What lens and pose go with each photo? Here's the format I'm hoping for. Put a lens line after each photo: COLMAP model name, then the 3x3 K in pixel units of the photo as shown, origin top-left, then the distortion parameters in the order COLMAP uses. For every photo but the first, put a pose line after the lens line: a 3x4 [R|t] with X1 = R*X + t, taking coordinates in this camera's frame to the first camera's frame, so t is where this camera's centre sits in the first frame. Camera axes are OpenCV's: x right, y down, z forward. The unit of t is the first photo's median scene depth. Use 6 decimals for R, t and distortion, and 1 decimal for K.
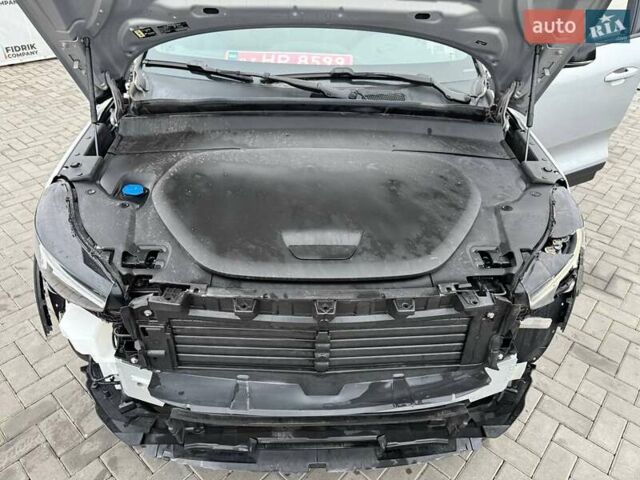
lens RADIAL K [[455.7, 0, 322.5], [0, 455.7, 240.9], [0, 0, 1]] dist [0.009668, -0.006891]
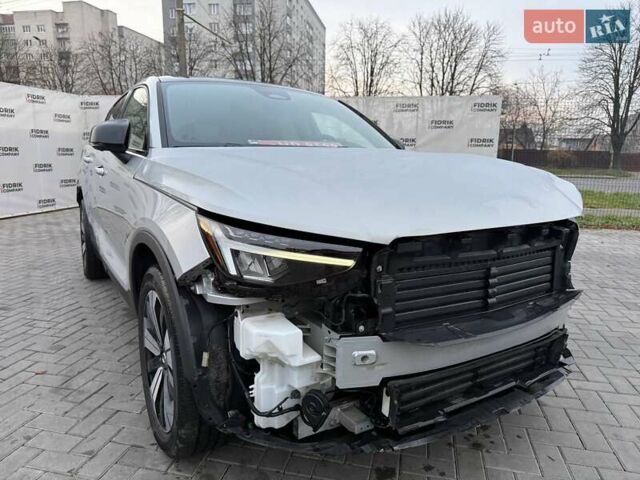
lens RADIAL K [[455.7, 0, 319.9], [0, 455.7, 236.1], [0, 0, 1]] dist [0.009668, -0.006891]
pose [[0.871744, -0.097014, 0.480261, -0.843075], [0.278594, 0.904471, -0.322983, 0.326682], [-0.403048, 0.415356, 0.815495, 0.088007]]
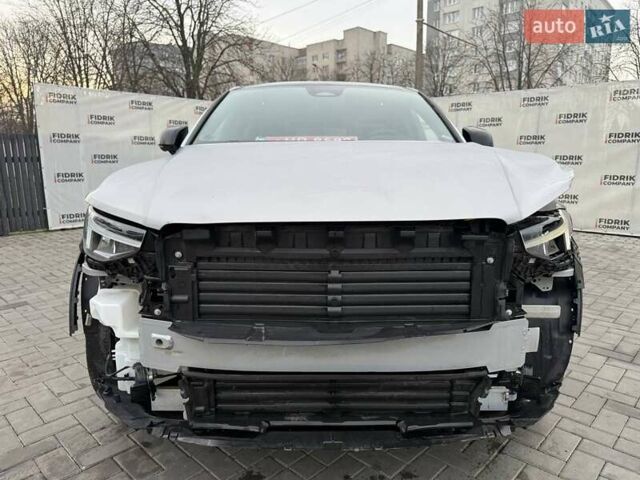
lens RADIAL K [[455.7, 0, 323.7], [0, 455.7, 236.4], [0, 0, 1]] dist [0.009668, -0.006891]
pose [[0.999282, -0.022358, -0.030586, 0.007642], [0.007679, 0.910081, -0.414359, 0.469102], [0.037100, 0.413827, 0.909599, -0.019304]]
